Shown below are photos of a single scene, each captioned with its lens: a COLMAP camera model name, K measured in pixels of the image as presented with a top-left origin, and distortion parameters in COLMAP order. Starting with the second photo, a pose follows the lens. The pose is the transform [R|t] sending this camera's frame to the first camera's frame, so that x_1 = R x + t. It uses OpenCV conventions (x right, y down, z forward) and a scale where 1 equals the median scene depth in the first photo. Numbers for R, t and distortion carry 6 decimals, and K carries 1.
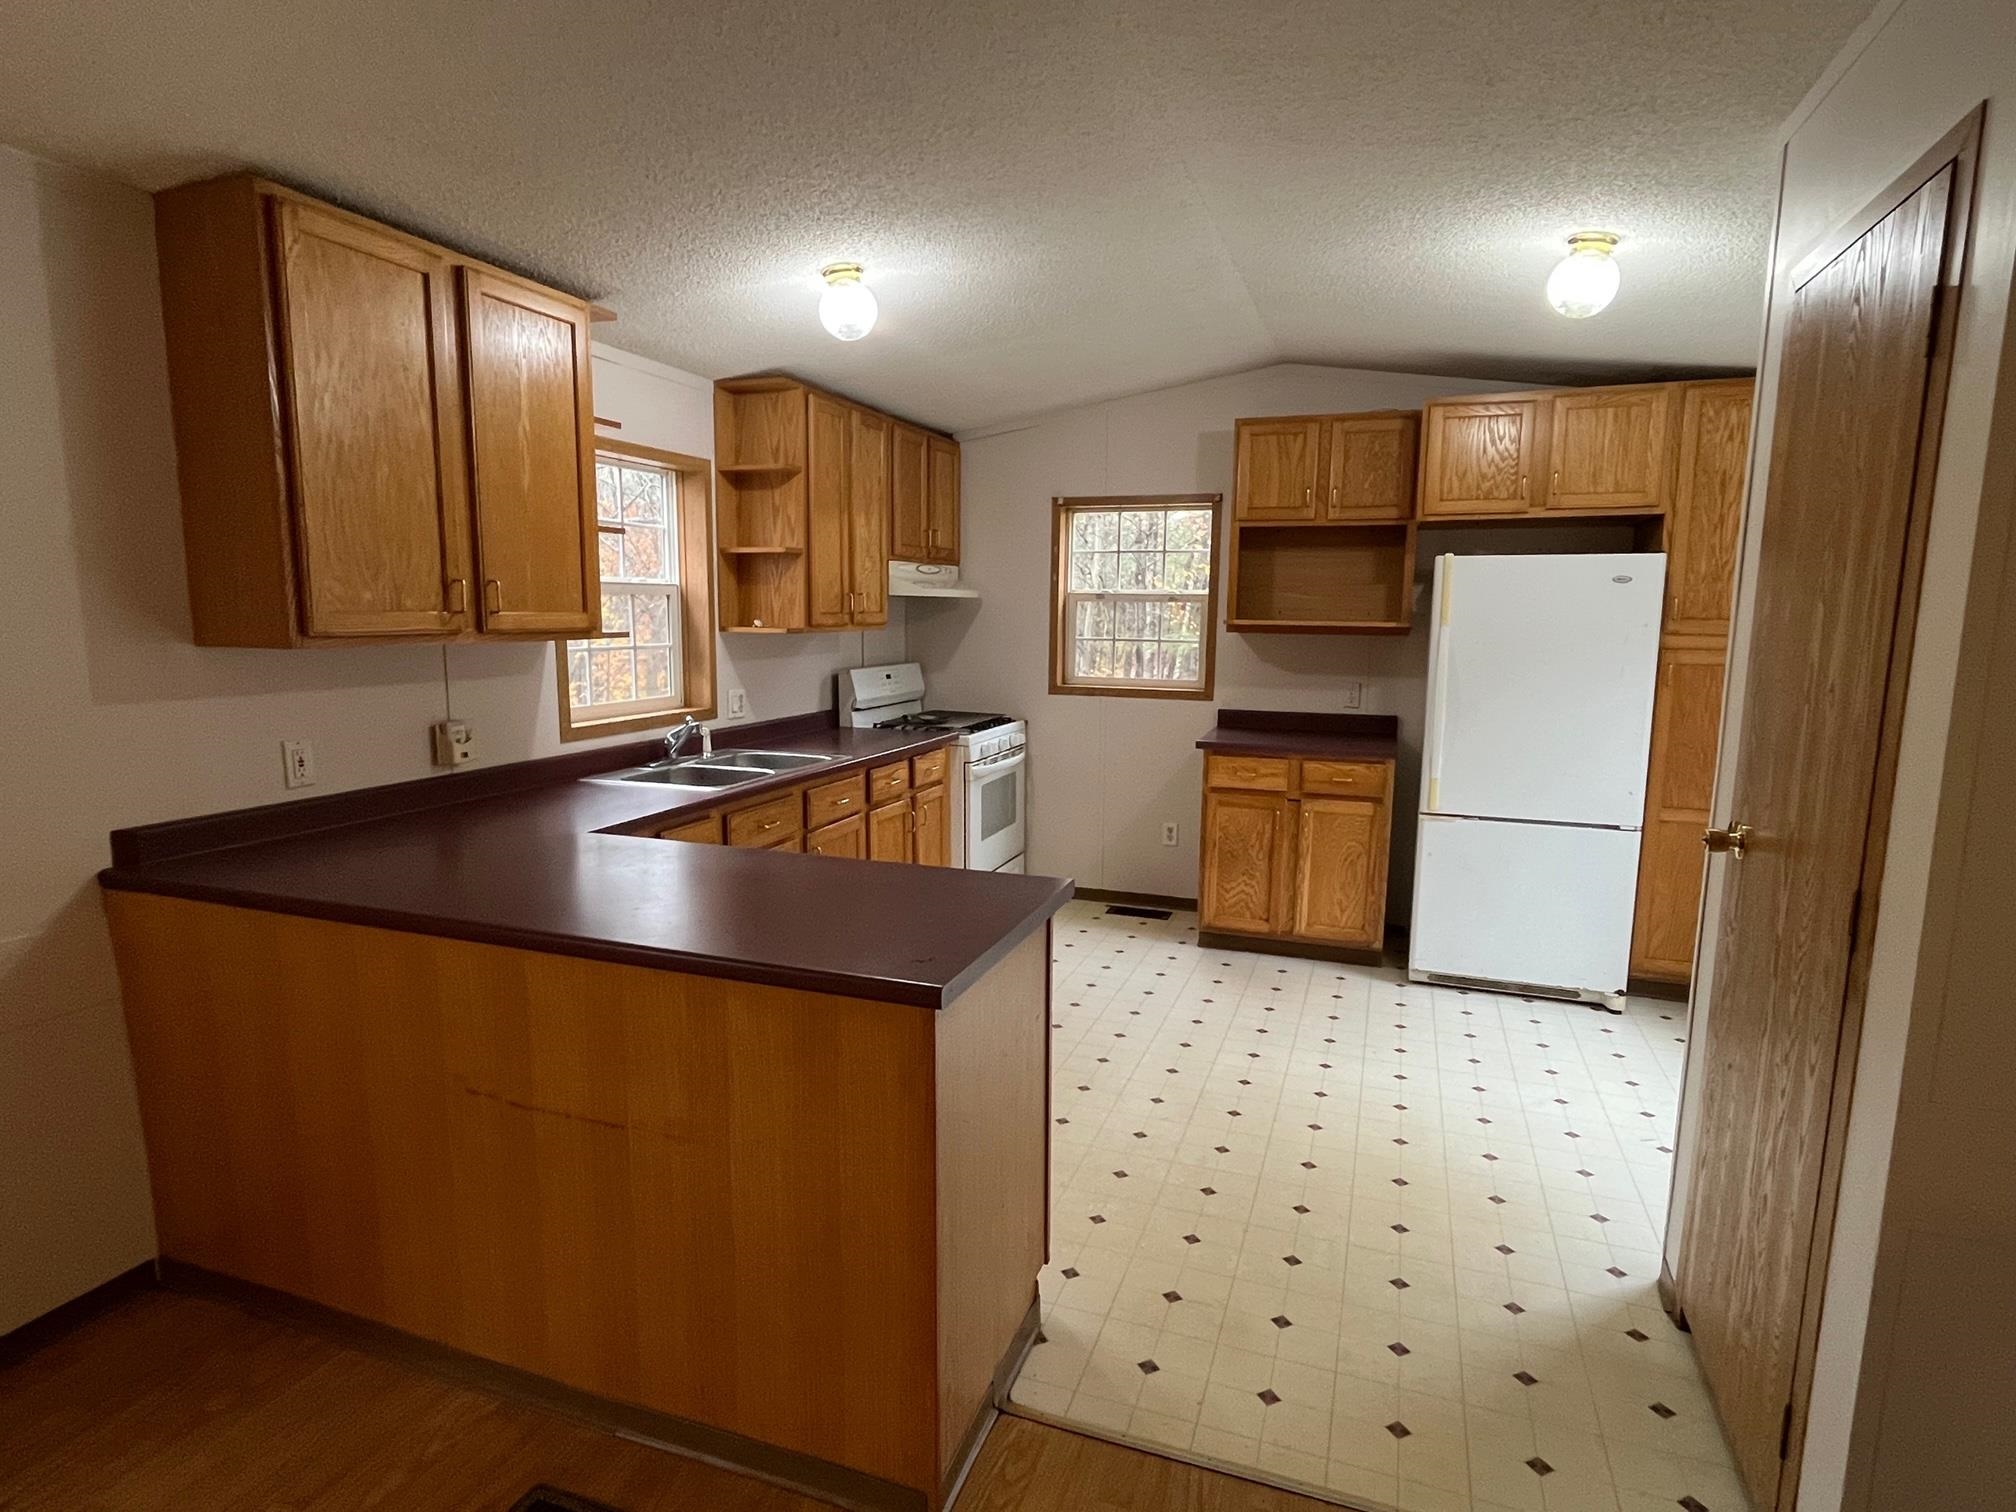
lens RADIAL K [[1074.7, 0, 1000.8], [0, 1074.7, 767.4], [0, 0, 1]] dist [-0.000466, -0.001009]
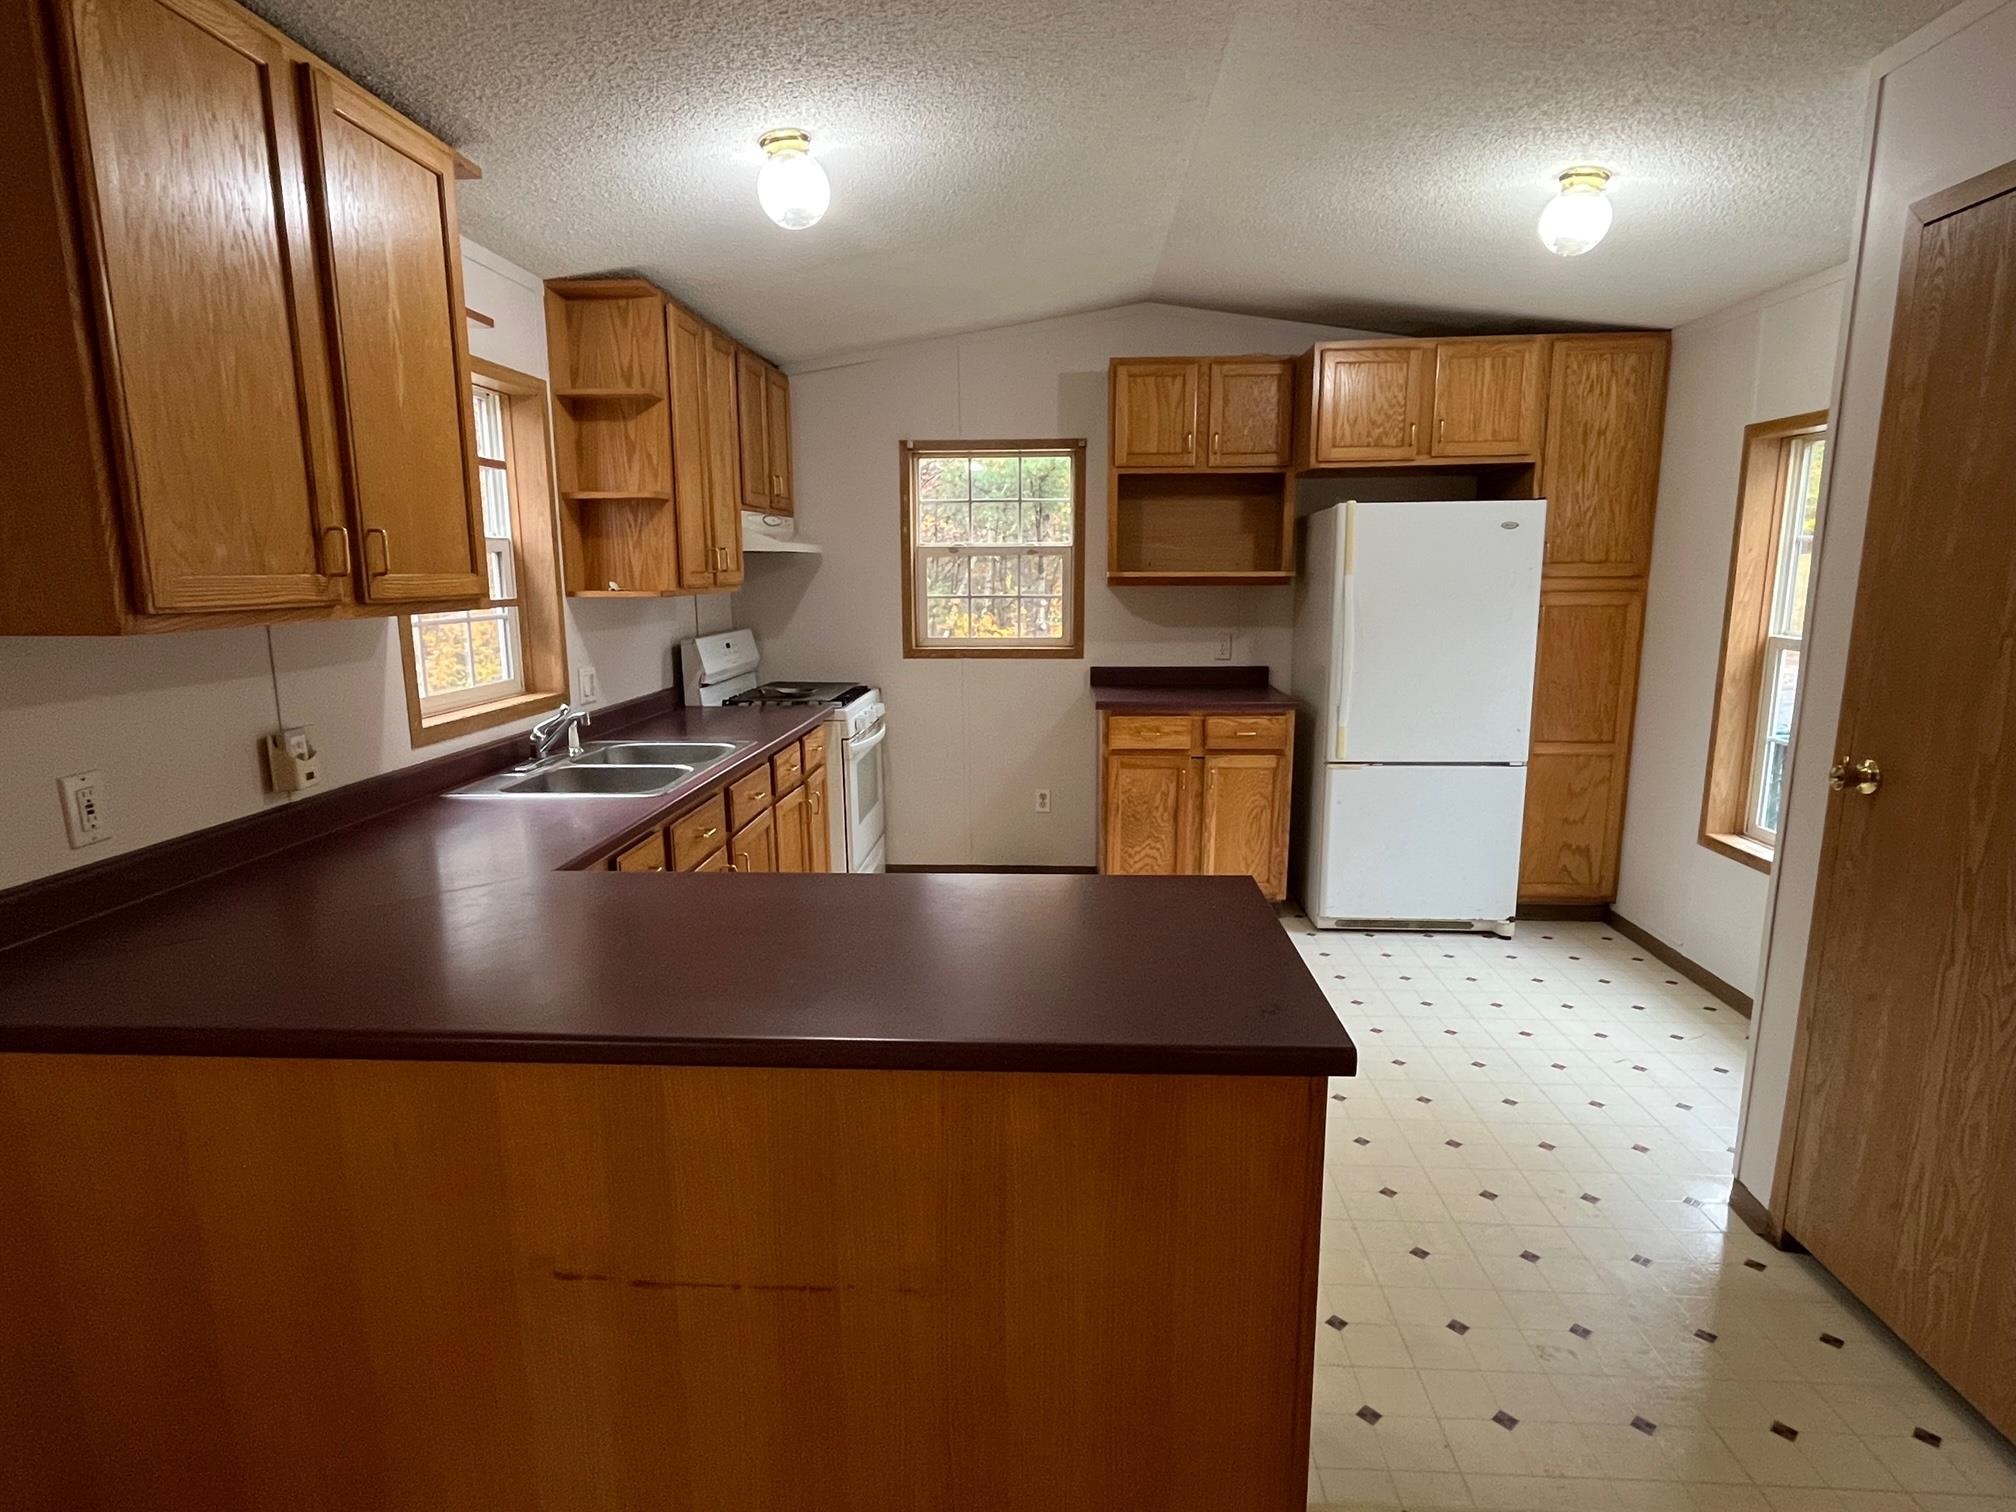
lens RADIAL K [[1074.7, 0, 1000.8], [0, 1074.7, 767.4], [0, 0, 1]] dist [-0.000466, -0.001009]
pose [[0.956404, -0.068933, 0.283795, -0.191683], [0.058185, 0.997239, 0.046142, -0.017359], [-0.286192, -0.027618, 0.957774, 0.131917]]
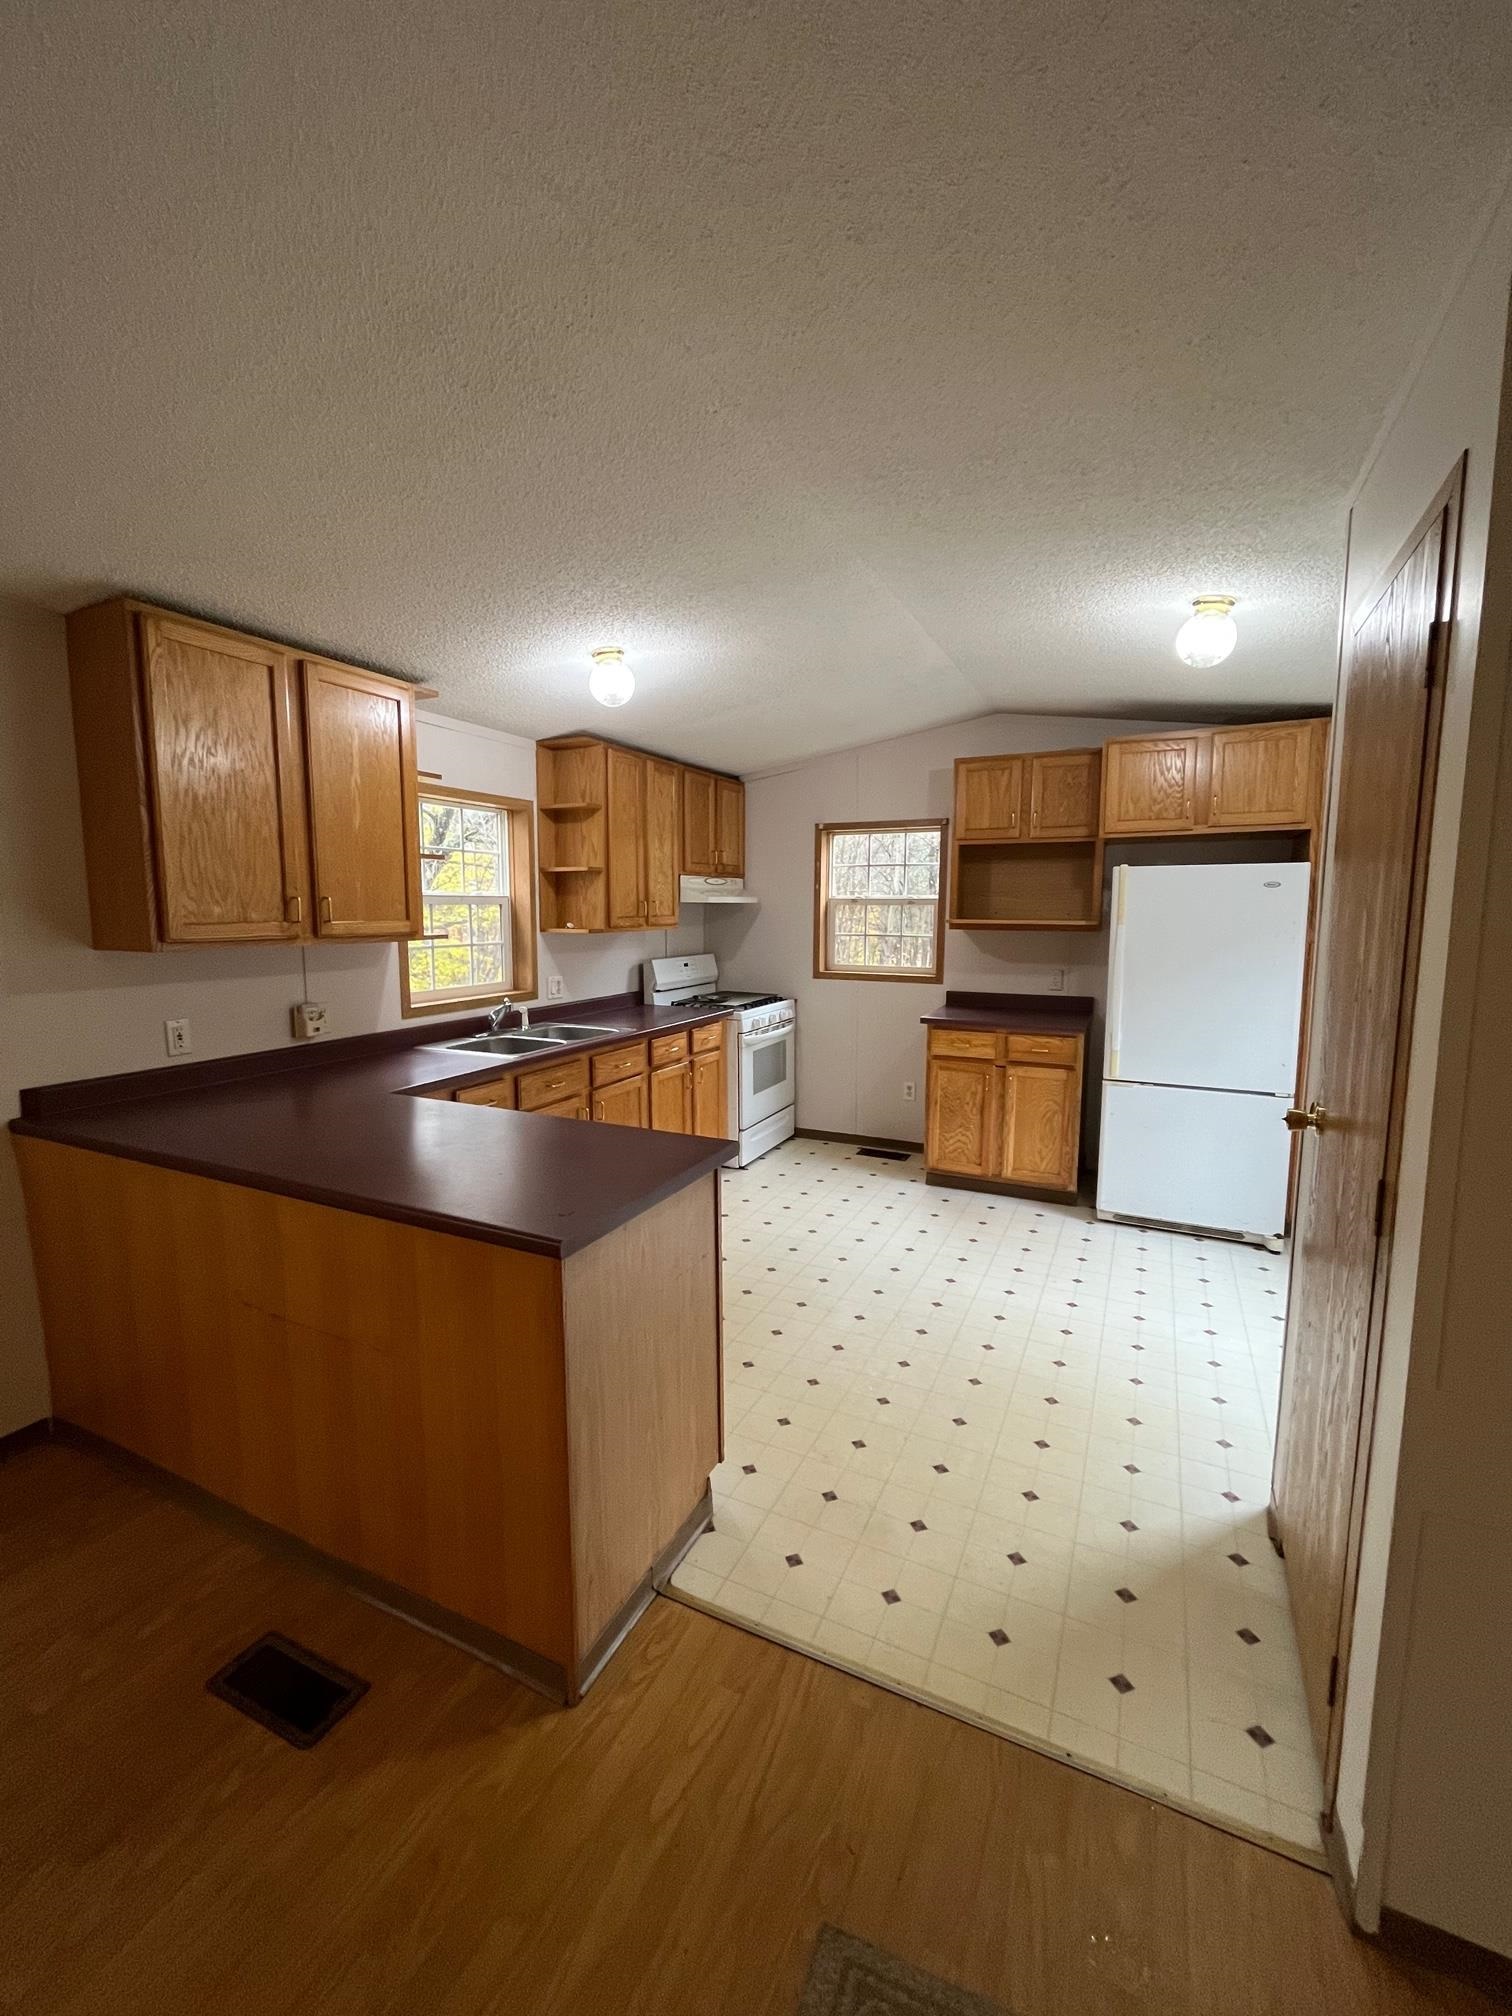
lens RADIAL K [[825.9, 0, 752.0], [0, 825.9, 1001.1], [0, 0, 1]] dist [-0.000246, -0.000563]
pose [[0.994998, 0.003186, -0.099843, 0.093758], [-0.006530, 0.999428, -0.033186, -0.012077], [0.099680, 0.033672, 0.994450, 0.039857]]
